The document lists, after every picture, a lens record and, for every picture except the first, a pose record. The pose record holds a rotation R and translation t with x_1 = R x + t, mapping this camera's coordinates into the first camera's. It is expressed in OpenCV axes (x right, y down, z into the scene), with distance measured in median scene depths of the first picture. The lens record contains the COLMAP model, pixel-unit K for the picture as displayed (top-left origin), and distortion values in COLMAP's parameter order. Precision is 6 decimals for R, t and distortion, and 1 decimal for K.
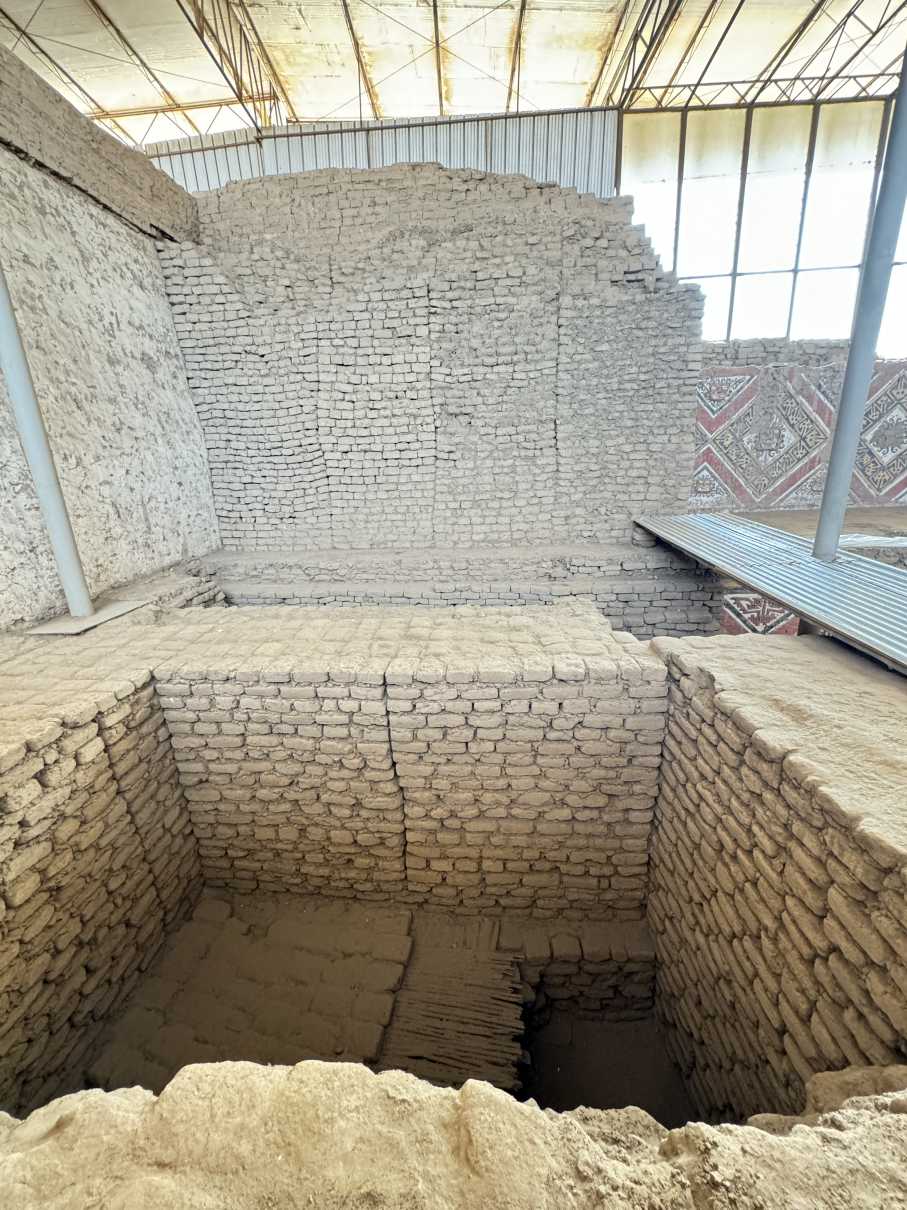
lens RADIAL K [[479.2, 0, 453.5], [0, 479.2, 605.0], [0, 0, 1]] dist [-0.000345, -0.000236]
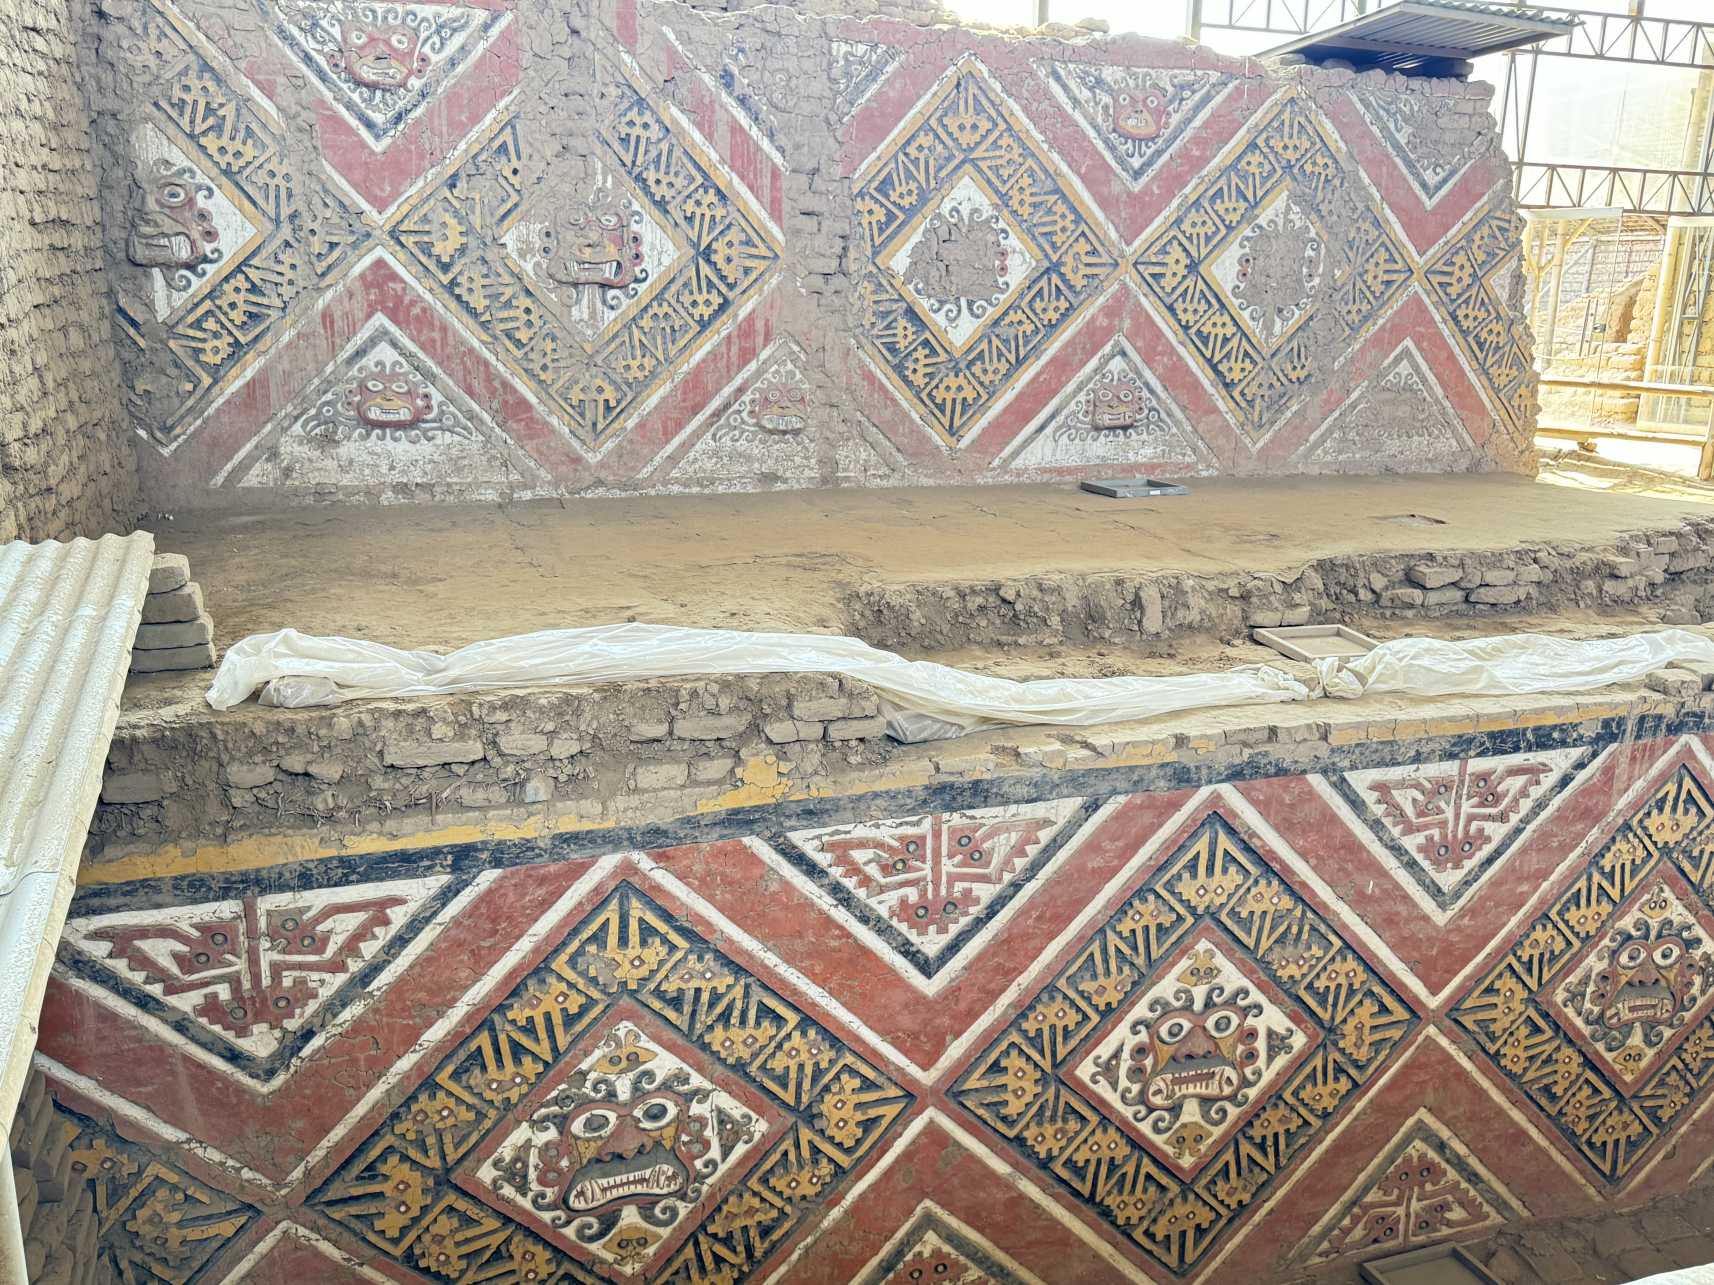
lens RADIAL K [[1425.3, 0, 857.0], [0, 1425.3, 642.5], [0, 0, 1]] dist [0.192873, -0.461648]
pose [[0.913051, -0.041497, 0.405728, 0.448277], [0.061678, 0.997418, -0.036788, -0.071771], [-0.403154, 0.058614, 0.913253, 0.170856]]
